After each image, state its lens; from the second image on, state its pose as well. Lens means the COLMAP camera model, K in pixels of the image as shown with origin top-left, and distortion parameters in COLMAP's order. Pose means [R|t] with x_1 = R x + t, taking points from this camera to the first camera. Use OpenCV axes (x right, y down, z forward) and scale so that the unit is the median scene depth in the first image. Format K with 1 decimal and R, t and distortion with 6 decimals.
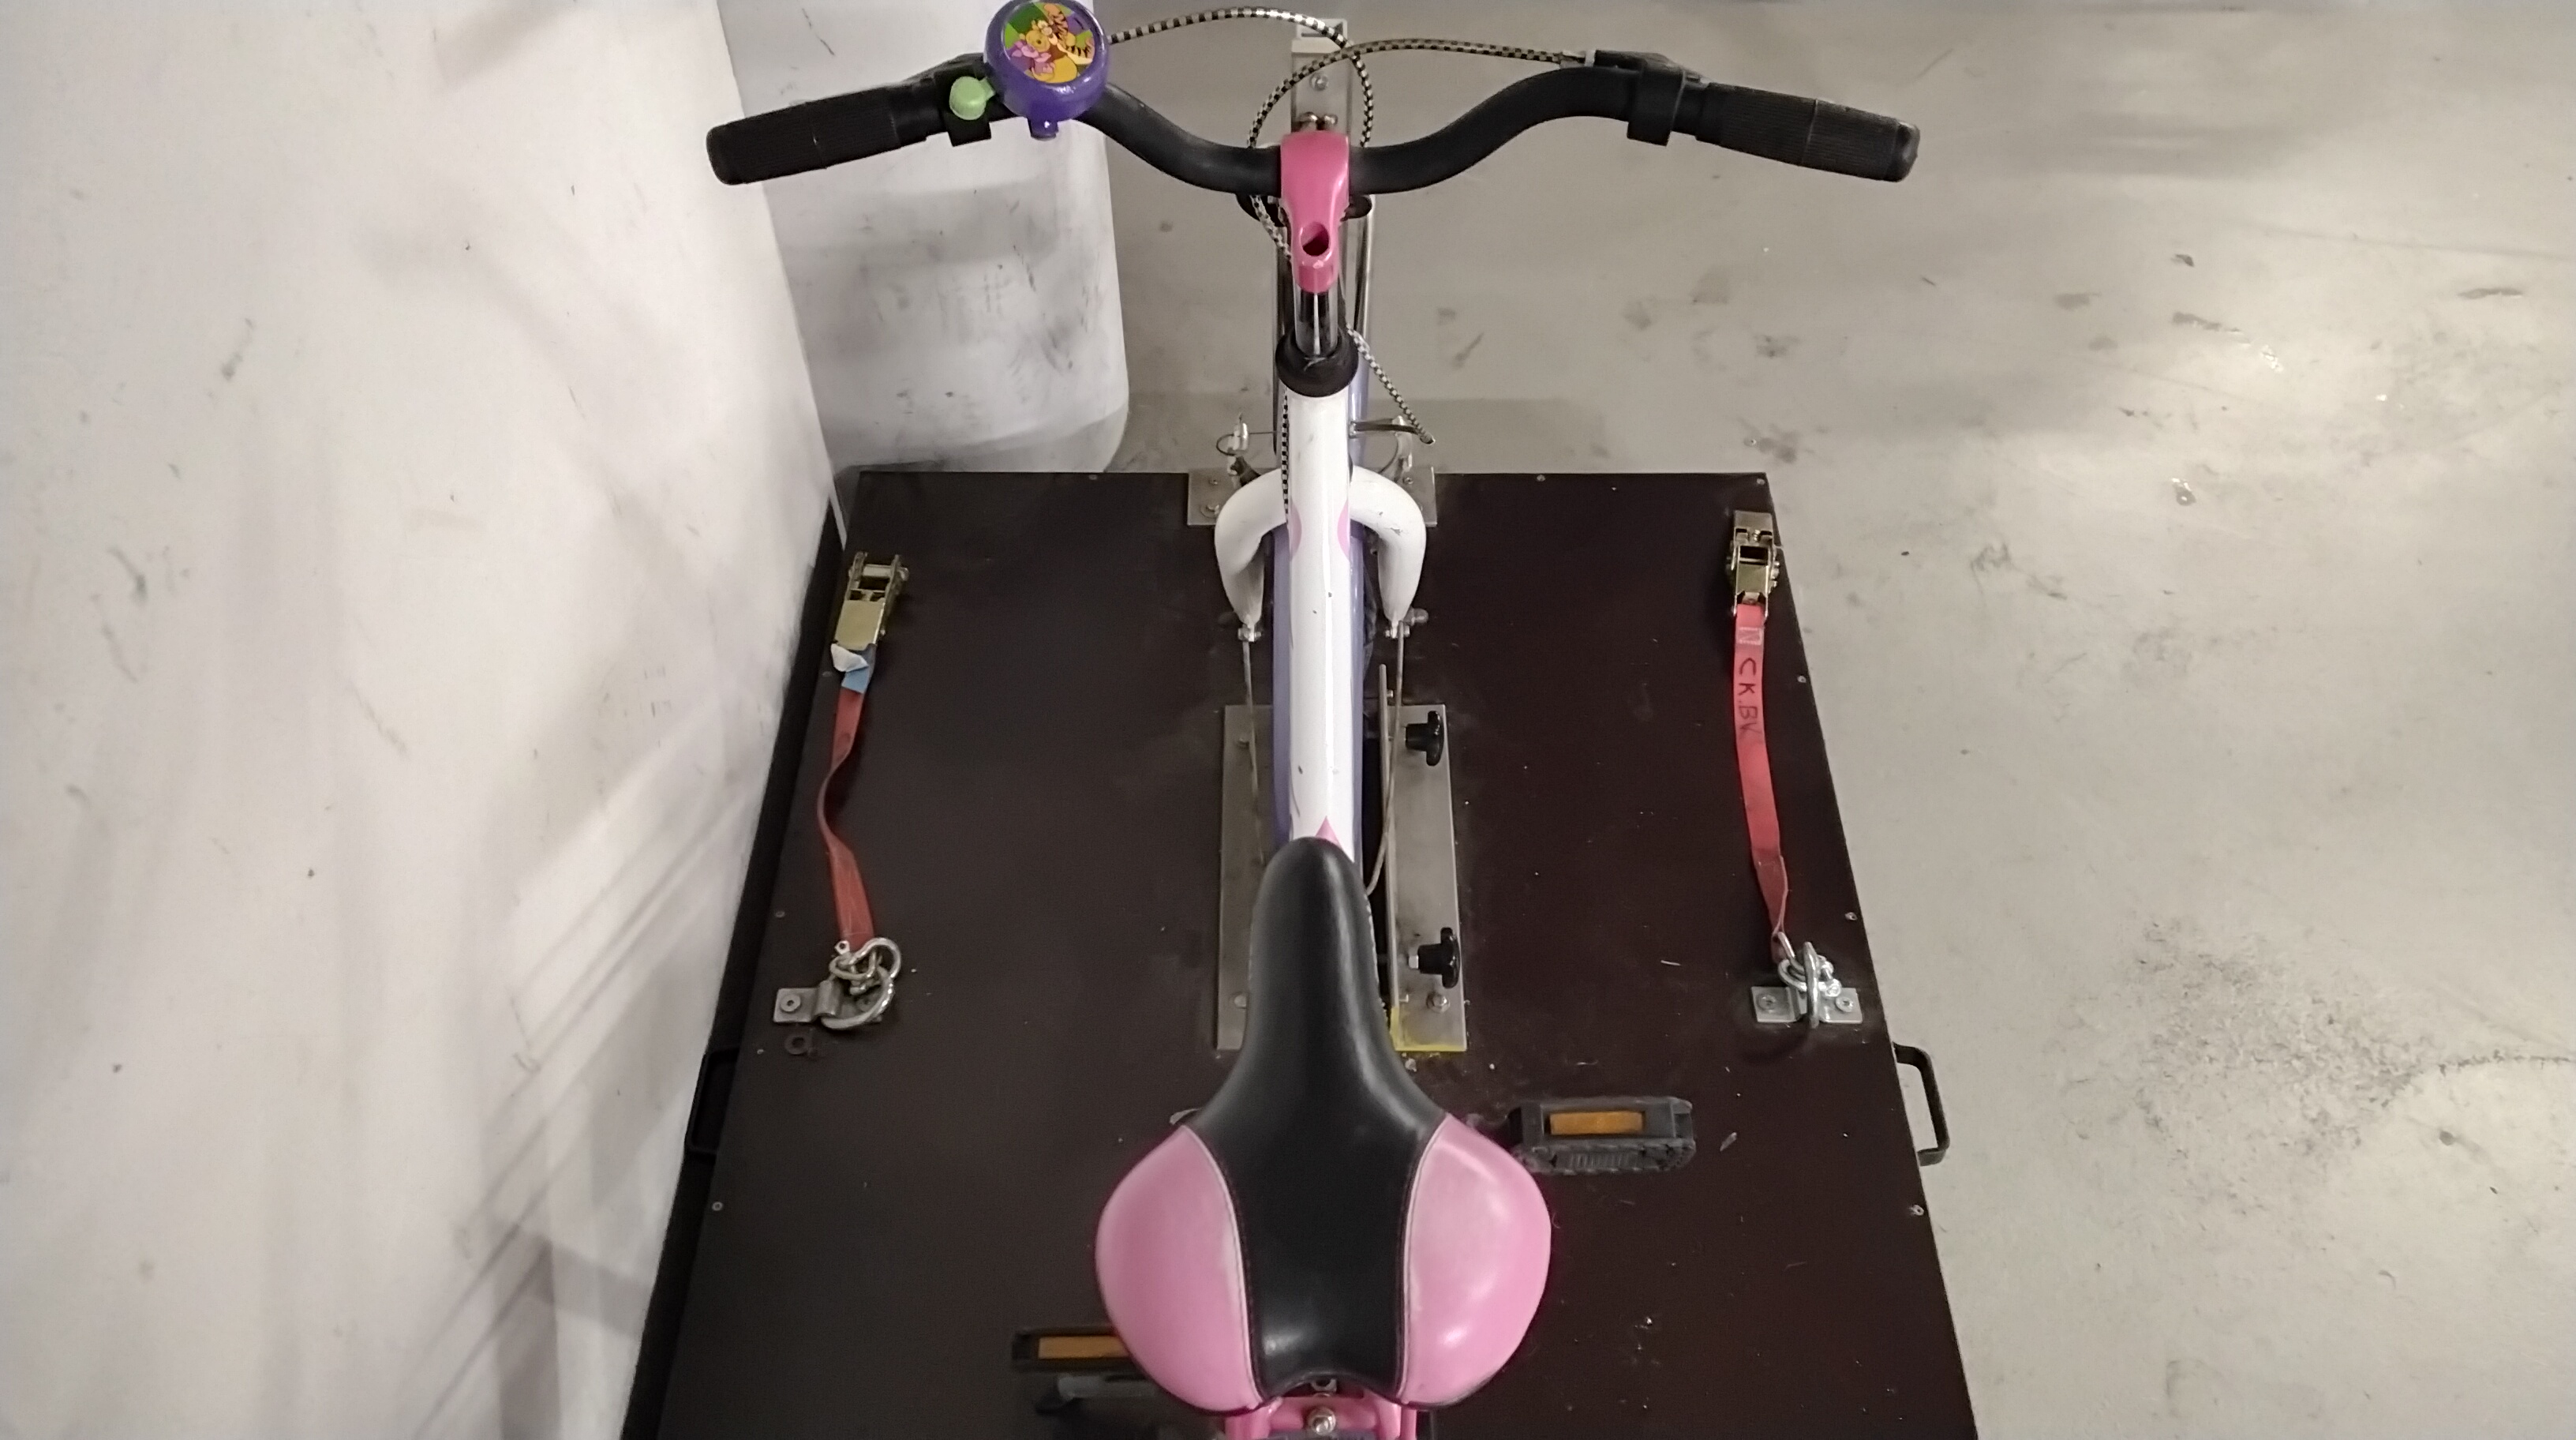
lens RADIAL K [[2038.9, 0, 1285.7], [0, 2038.9, 717.1], [0, 0, 1]] dist [0.047204, -0.072796]
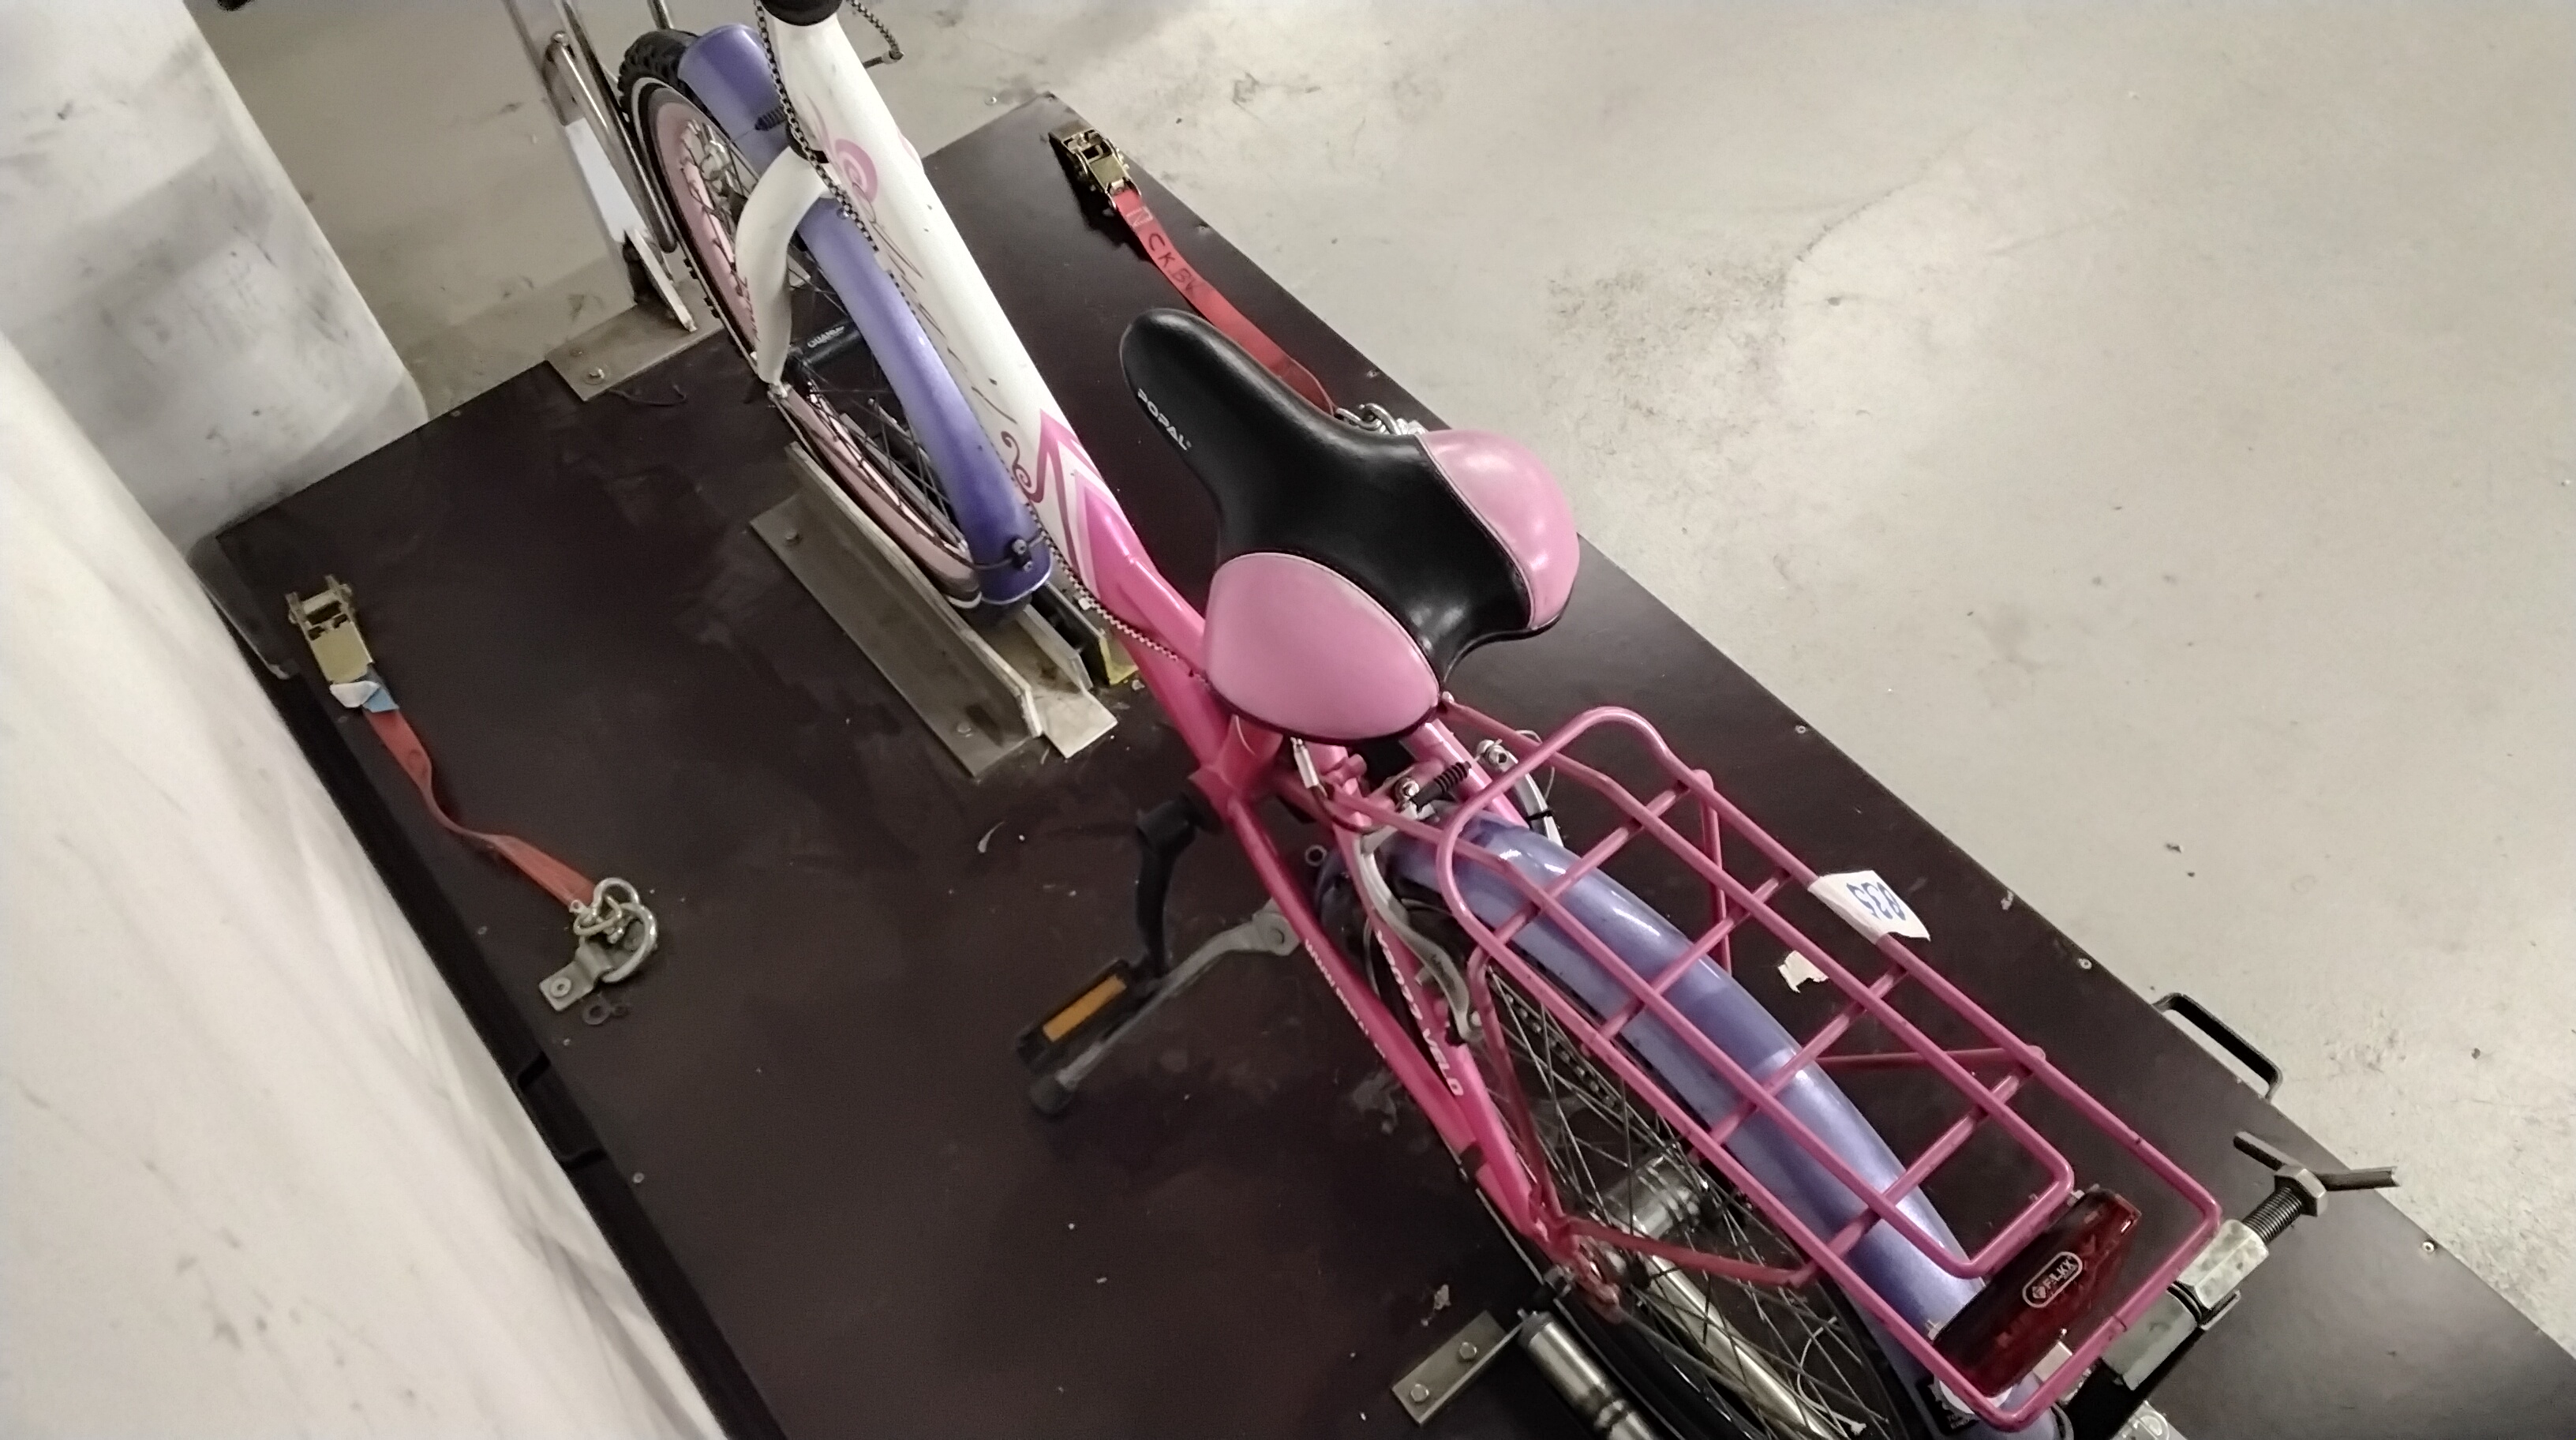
lens RADIAL K [[2038.9, 0, 1311.4], [0, 2038.9, 726.3], [0, 0, 1]] dist [0.047204, -0.072796]
pose [[0.780370, -0.538306, 0.318197, -0.178471], [0.511564, 0.842217, 0.170215, 0.046670], [-0.359619, 0.029948, 0.932619, -0.011850]]
